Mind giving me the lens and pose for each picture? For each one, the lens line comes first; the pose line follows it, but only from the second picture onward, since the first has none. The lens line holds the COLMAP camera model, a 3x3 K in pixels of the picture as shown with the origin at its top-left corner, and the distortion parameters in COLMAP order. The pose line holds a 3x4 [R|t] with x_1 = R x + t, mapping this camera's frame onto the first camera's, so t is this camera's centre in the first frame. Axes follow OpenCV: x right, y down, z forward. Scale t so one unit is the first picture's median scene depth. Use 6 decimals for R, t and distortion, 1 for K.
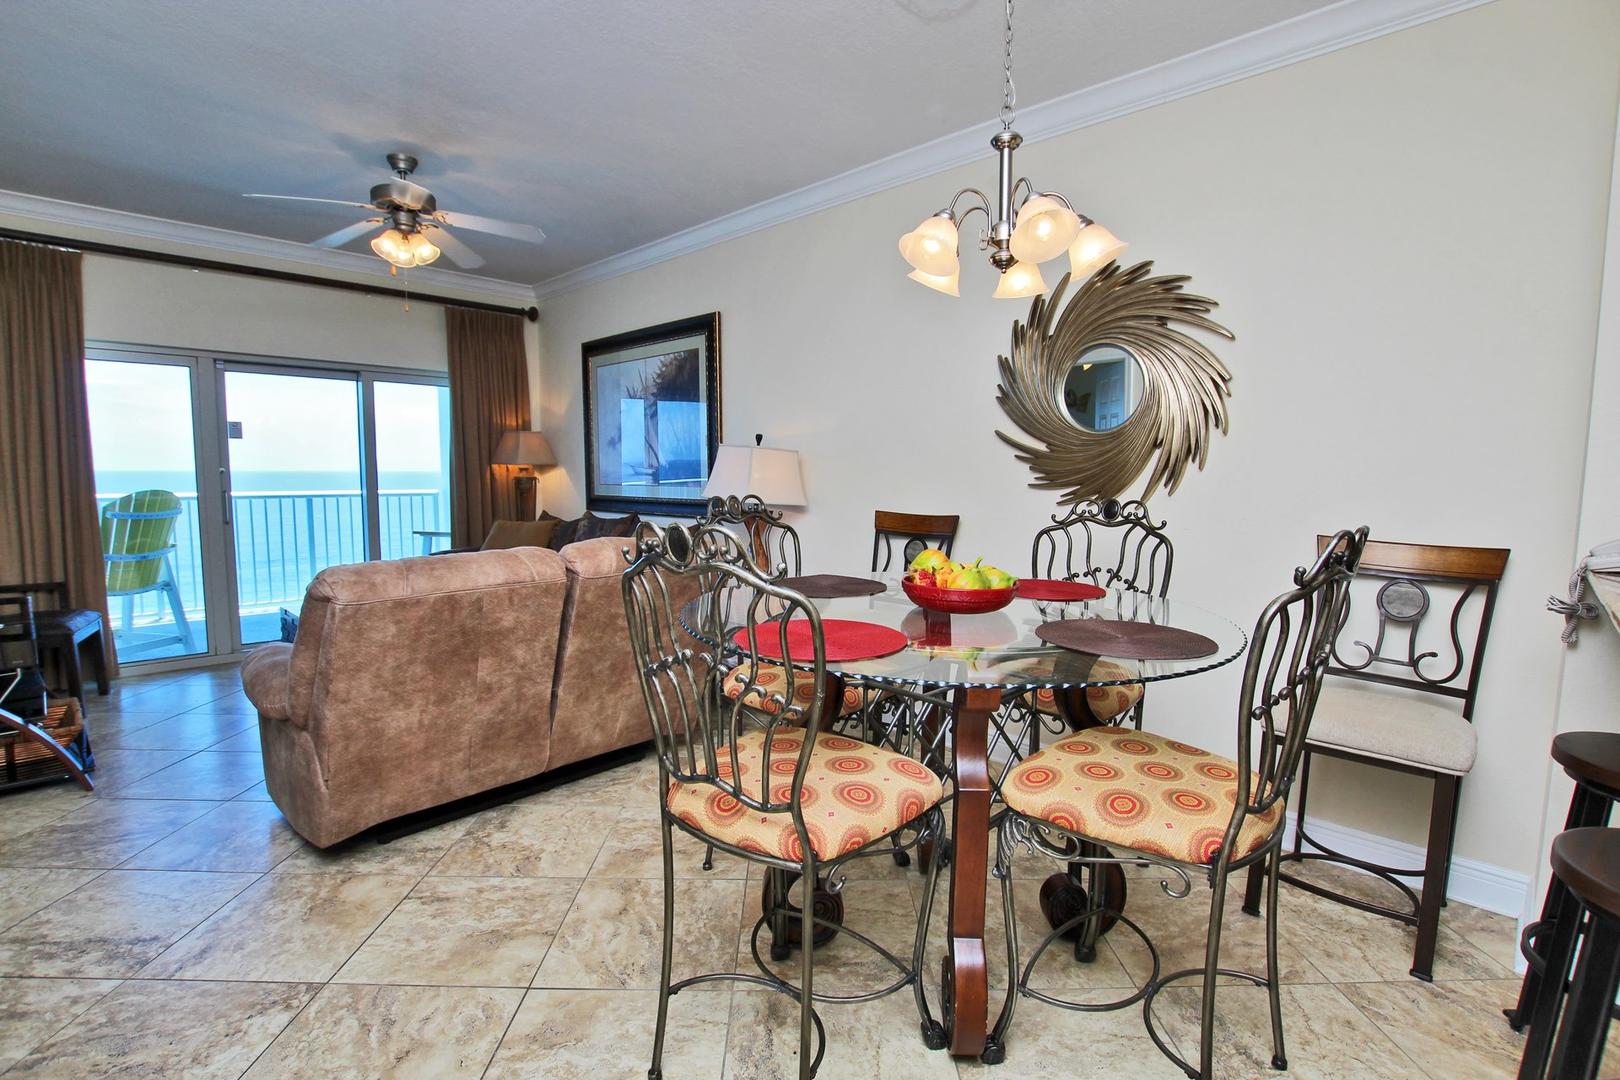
lens RADIAL K [[759.8, 0, 806.2], [0, 759.8, 546.4], [0, 0, 1]] dist [-0.031336, 0.007167]
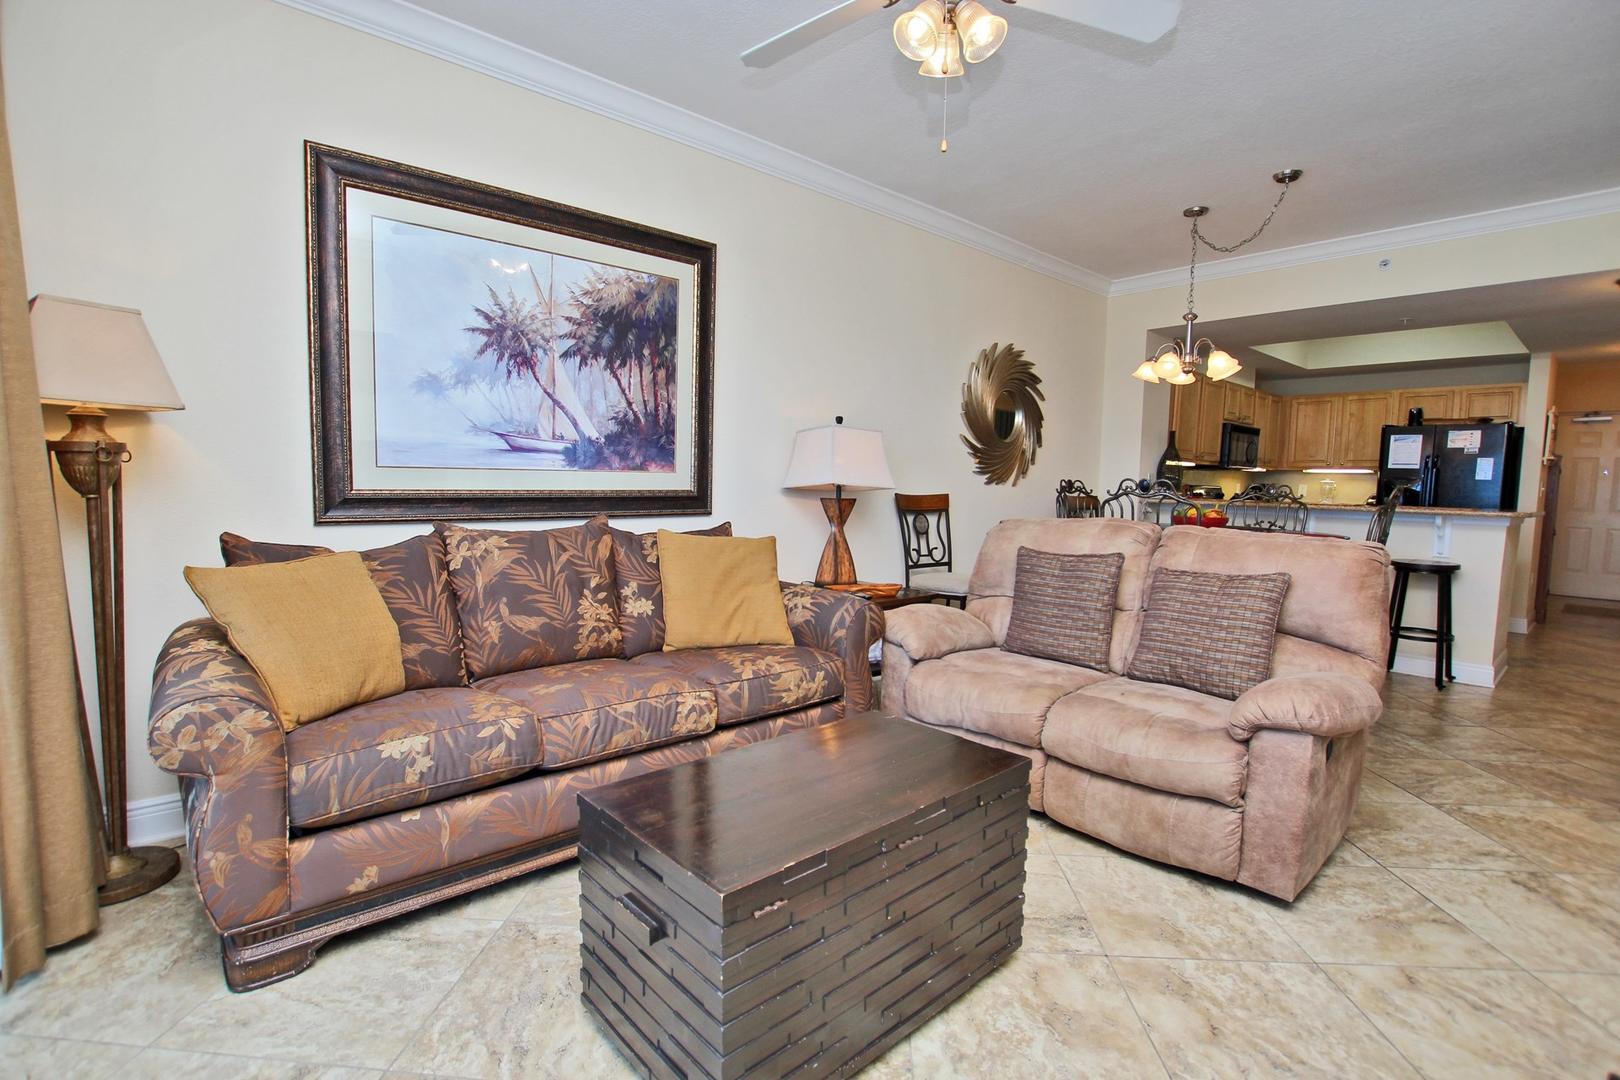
lens RADIAL K [[753.7, 0, 810.0], [0, 753.7, 543.4], [0, 0, 1]] dist [-0.034808, 0.005425]
pose [[0.070021, -0.091746, 0.993318, -0.823558], [0.076992, 0.993288, 0.086316, -0.061403], [-0.994570, 0.070434, 0.076615, 0.799185]]
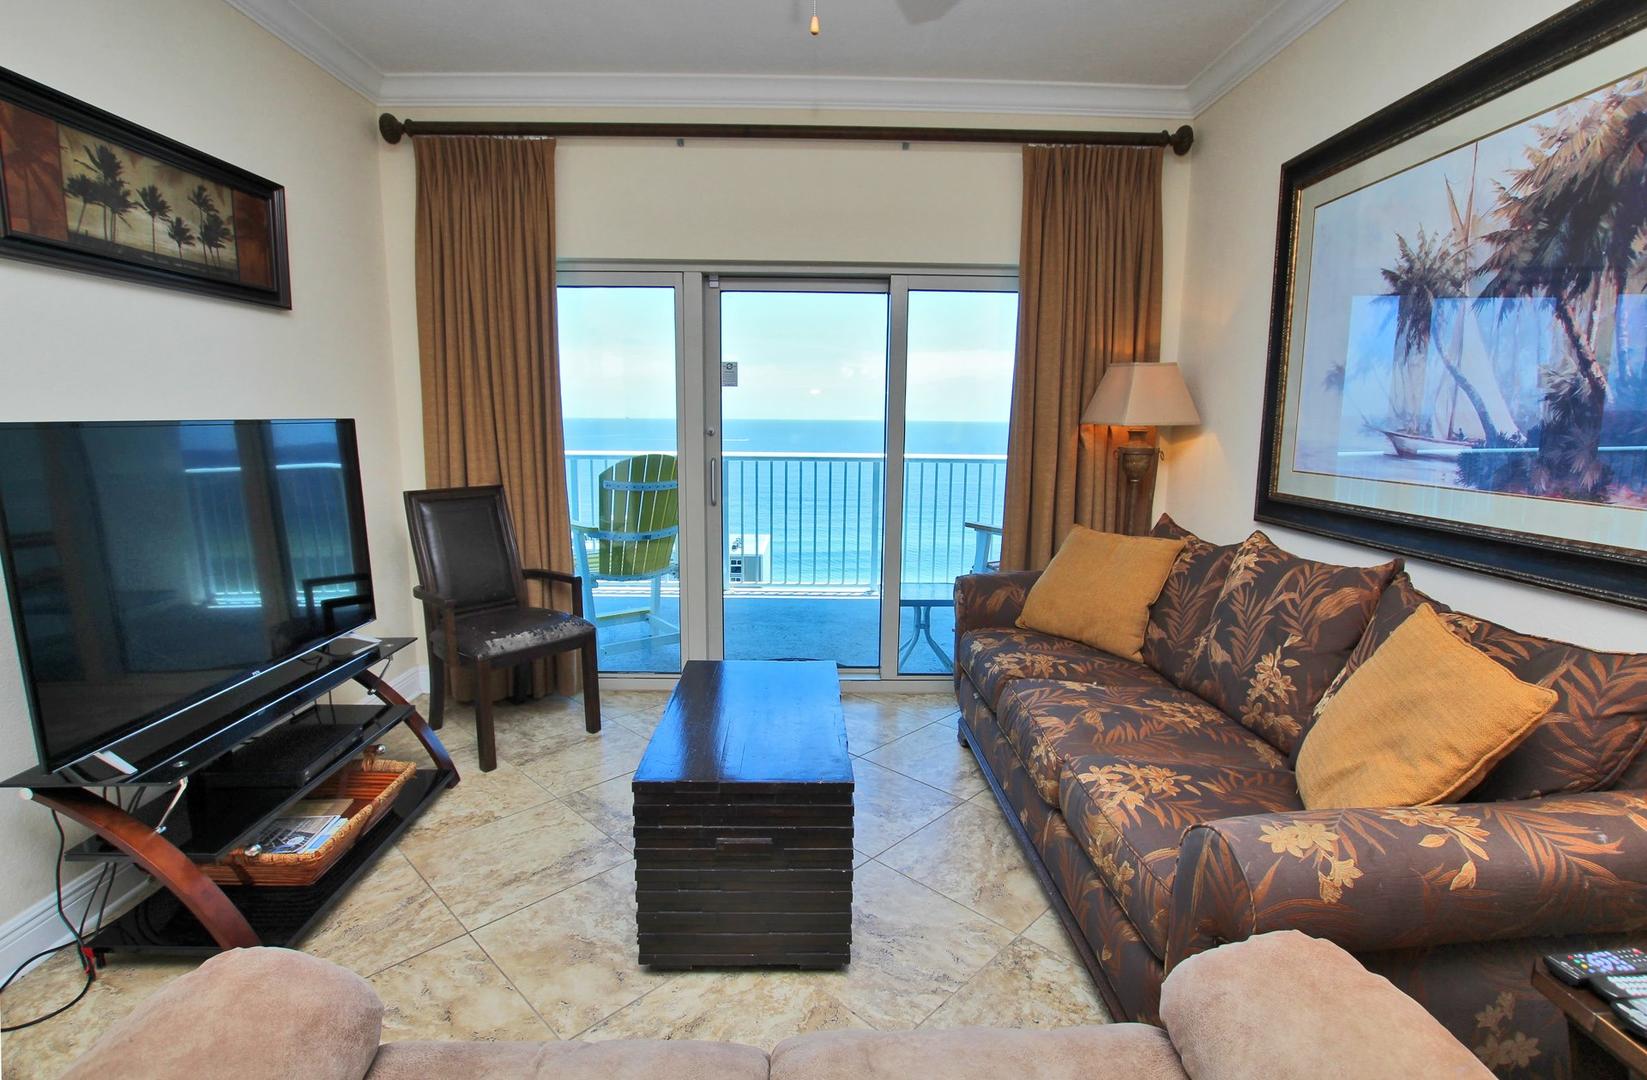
lens RADIAL K [[777.9, 0, 823.5], [0, 777.9, 540.0], [0, 0, 1]] dist [-0.033013, 0.005442]
pose [[0.711392, 0.108635, -0.694349, -0.167890], [-0.072347, 0.994052, 0.081402, -0.065704], [0.699062, -0.007675, 0.715020, 0.534654]]
